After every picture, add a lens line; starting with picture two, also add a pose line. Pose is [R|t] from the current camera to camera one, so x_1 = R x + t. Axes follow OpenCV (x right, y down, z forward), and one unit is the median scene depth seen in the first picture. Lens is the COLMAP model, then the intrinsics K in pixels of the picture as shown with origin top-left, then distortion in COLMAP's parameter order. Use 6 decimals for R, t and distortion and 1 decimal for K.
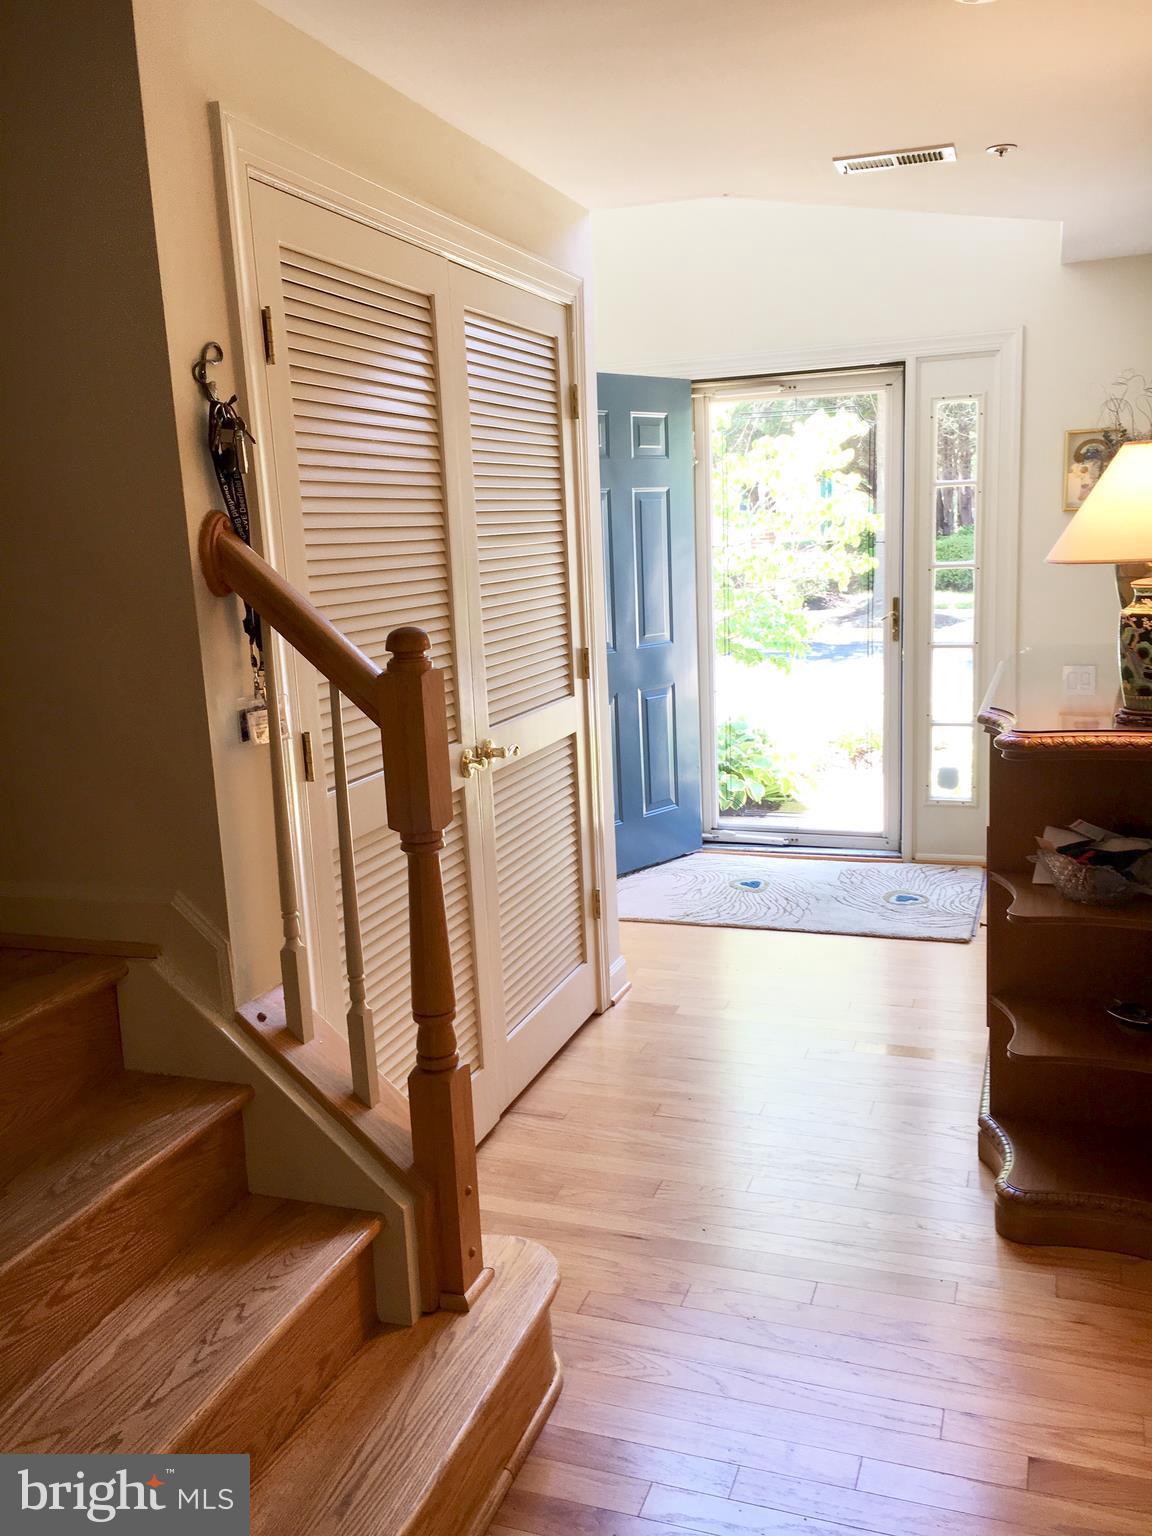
lens RADIAL K [[1308.2, 0, 579.6], [0, 1308.2, 760.8], [0, 0, 1]] dist [0.073177, -0.087943]
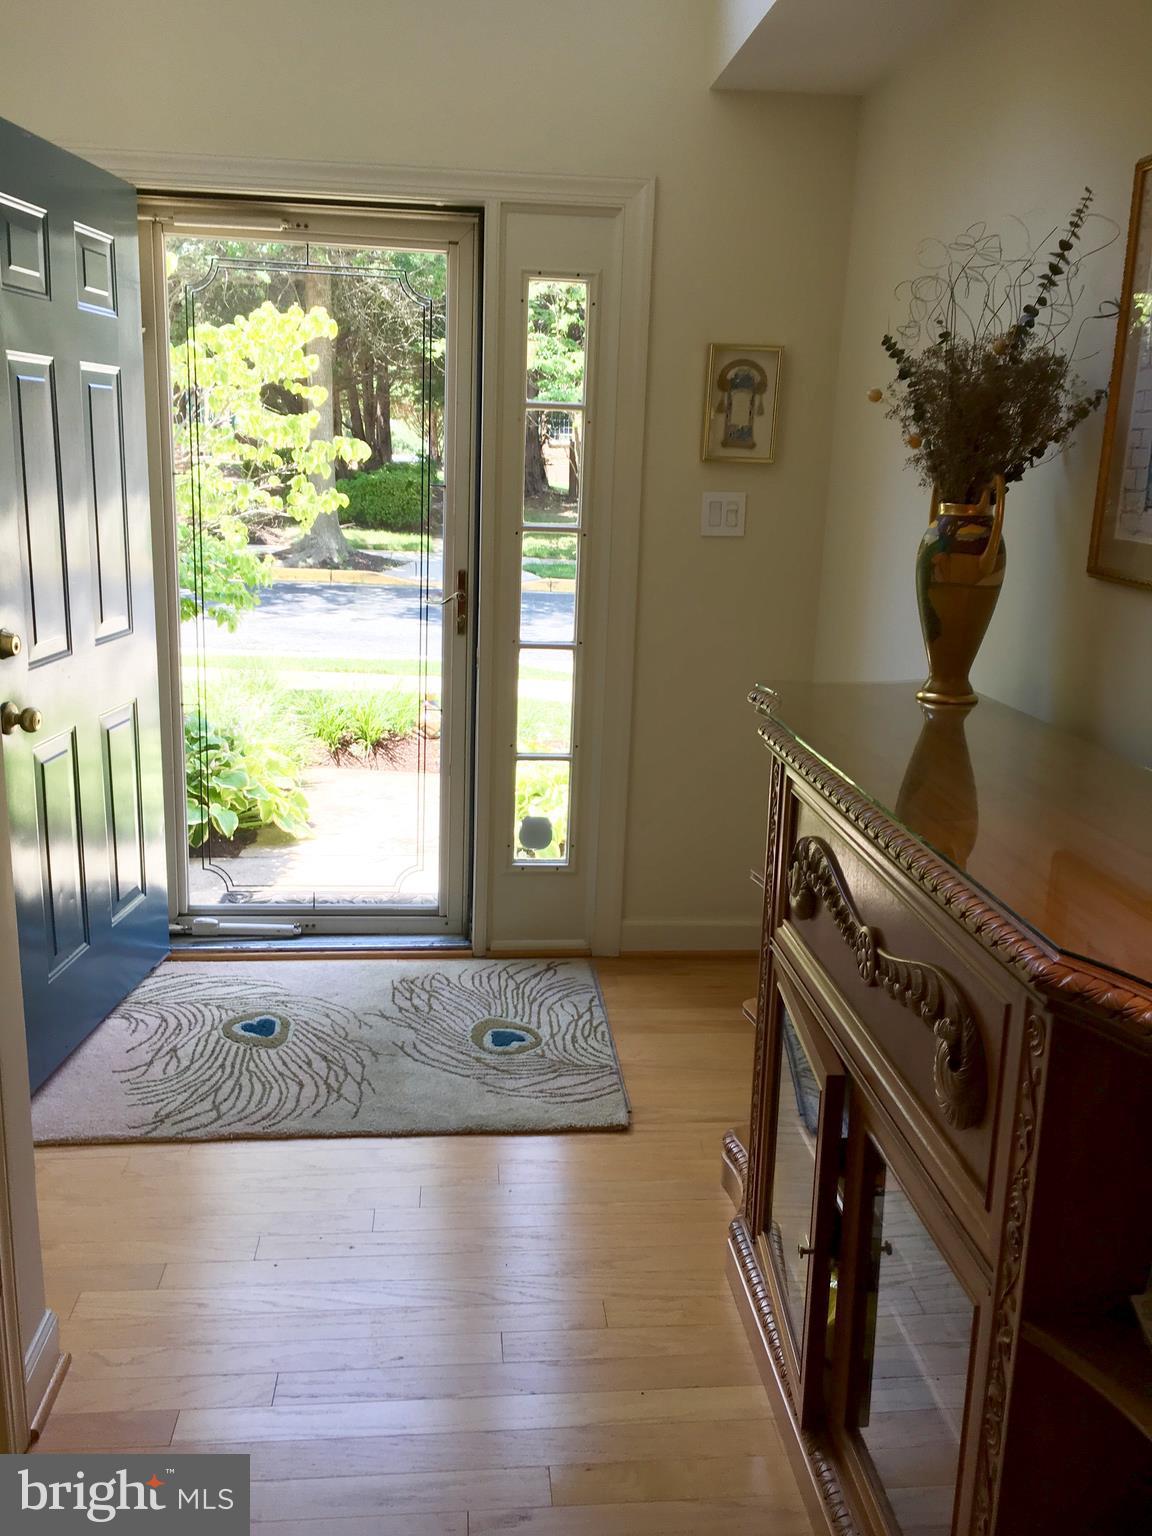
lens RADIAL K [[1308.2, 0, 579.6], [0, 1308.2, 760.8], [0, 0, 1]] dist [0.073177, -0.087943]
pose [[0.901856, -0.028424, 0.431102, 0.002066], [0.004618, 0.998411, 0.056167, -0.066482], [-0.432013, -0.048664, 0.900553, 0.377291]]
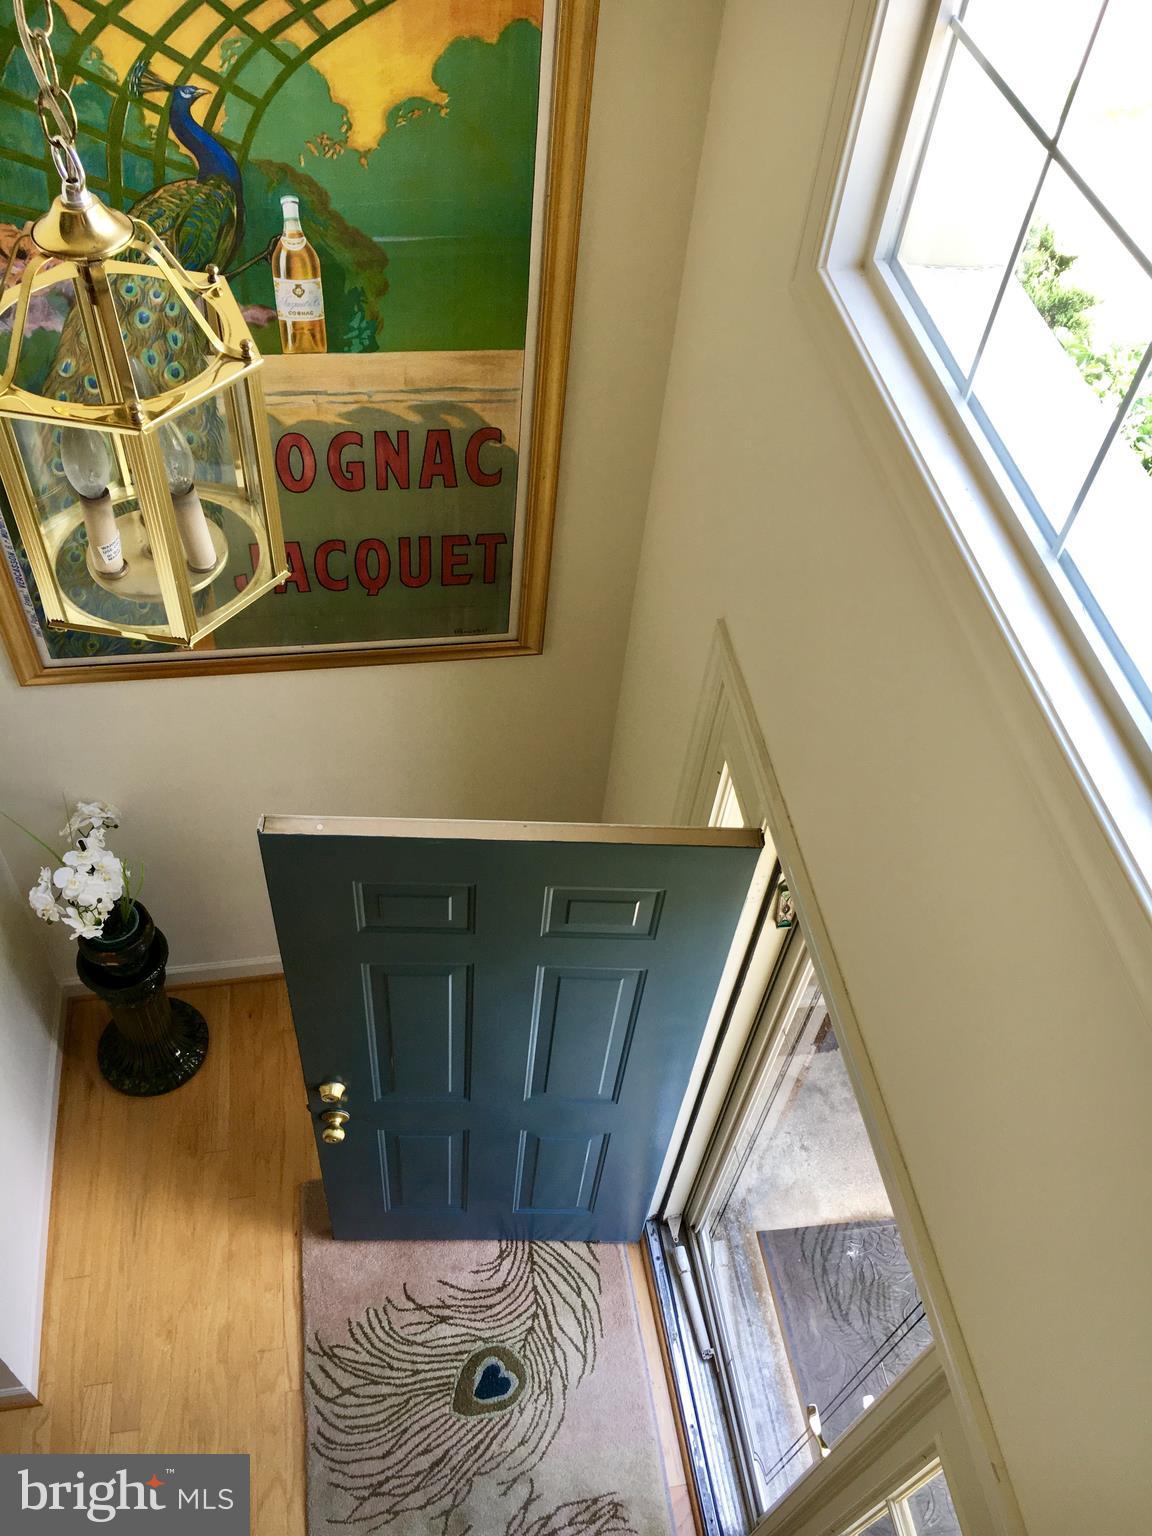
lens RADIAL K [[1308.2, 0, 579.6], [0, 1308.2, 760.8], [0, 0, 1]] dist [0.073177, -0.087943]
pose [[0.486808, 0.724048, -0.488644, 0.255965], [-0.254167, 0.652610, 0.713792, -0.624955], [0.835713, -0.223282, 0.501725, 0.761299]]
